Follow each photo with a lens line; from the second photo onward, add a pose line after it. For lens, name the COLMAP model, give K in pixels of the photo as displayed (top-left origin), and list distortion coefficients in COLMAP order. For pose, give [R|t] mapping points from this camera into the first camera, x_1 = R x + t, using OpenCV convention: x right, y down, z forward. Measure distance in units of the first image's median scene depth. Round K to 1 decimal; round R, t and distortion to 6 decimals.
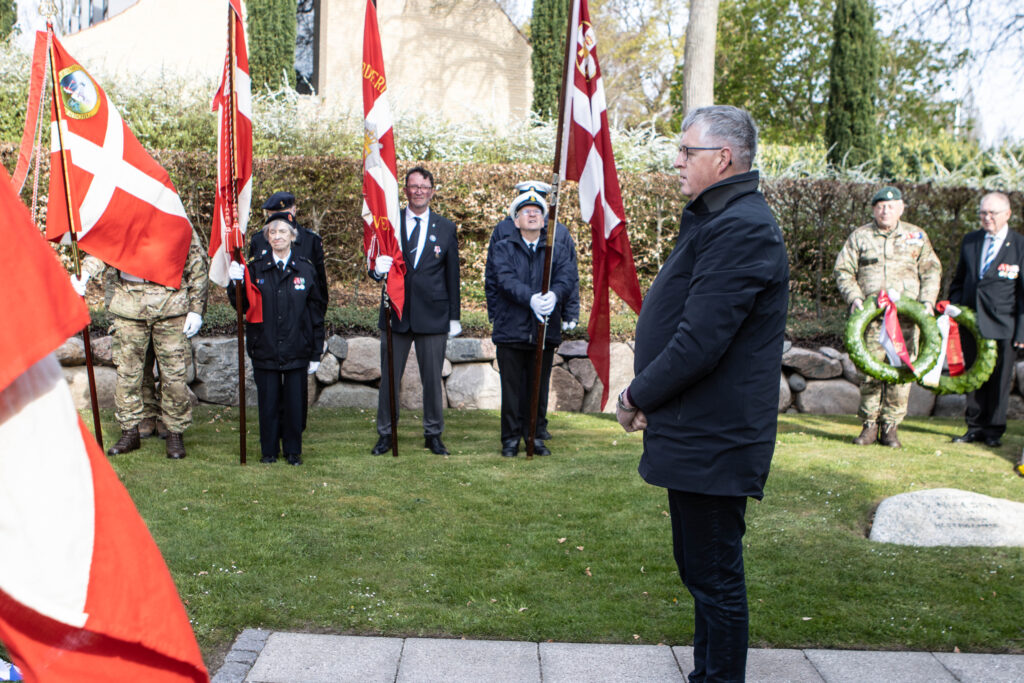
lens RADIAL K [[1160.3, 0, 515.0], [0, 1160.3, 315.0], [0, 0, 1]] dist [-0.077696, 0.000000]
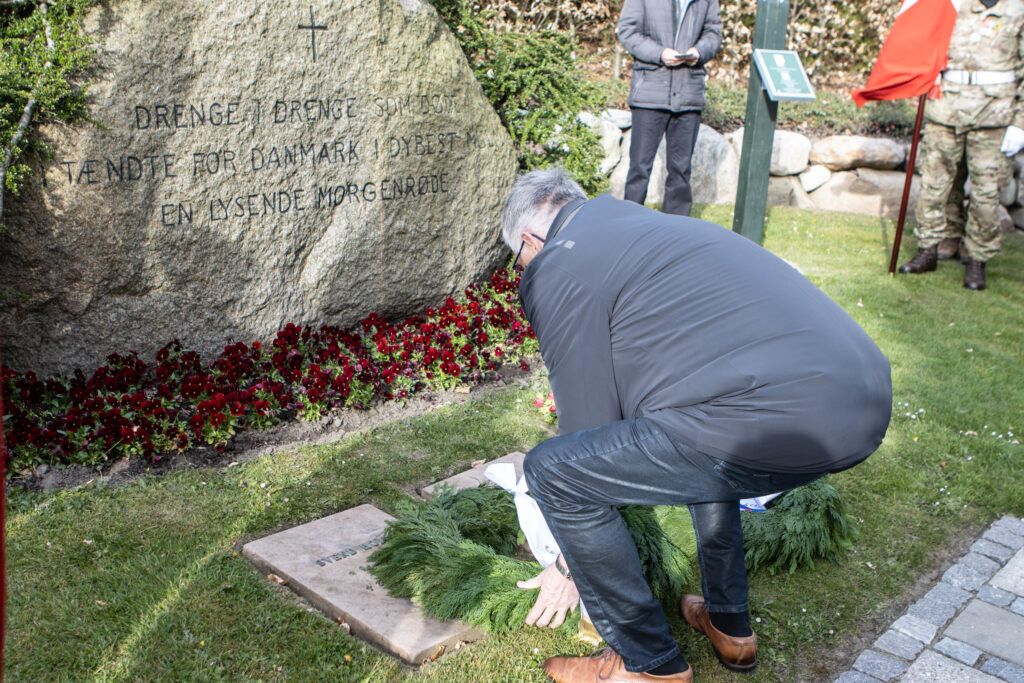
lens RADIAL K [[1160.3, 0, 515.6], [0, 1160.3, 335.9], [0, 0, 1]] dist [-0.077696, 0.000000]
pose [[0.764321, 0.204769, -0.611459, -0.016800], [-0.090271, 0.972881, 0.212966, 0.003862], [0.638486, -0.107577, 0.762078, 0.093773]]
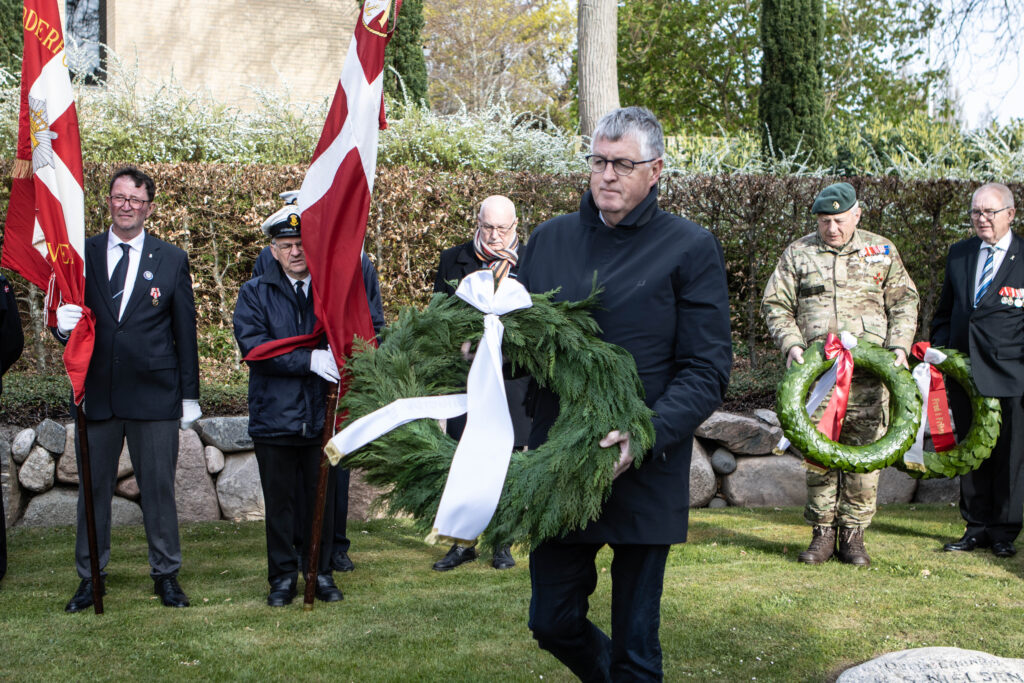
lens RADIAL K [[1433.0, 0, 500.4], [0, 1433.0, 307.3], [0, 0, 1]] dist [-0.068314, 0.000000]
pose [[0.997143, -0.030573, 0.069073, 0.067452], [0.032983, 0.998876, -0.034032, -0.013772], [-0.067955, 0.036213, 0.997031, 0.178701]]
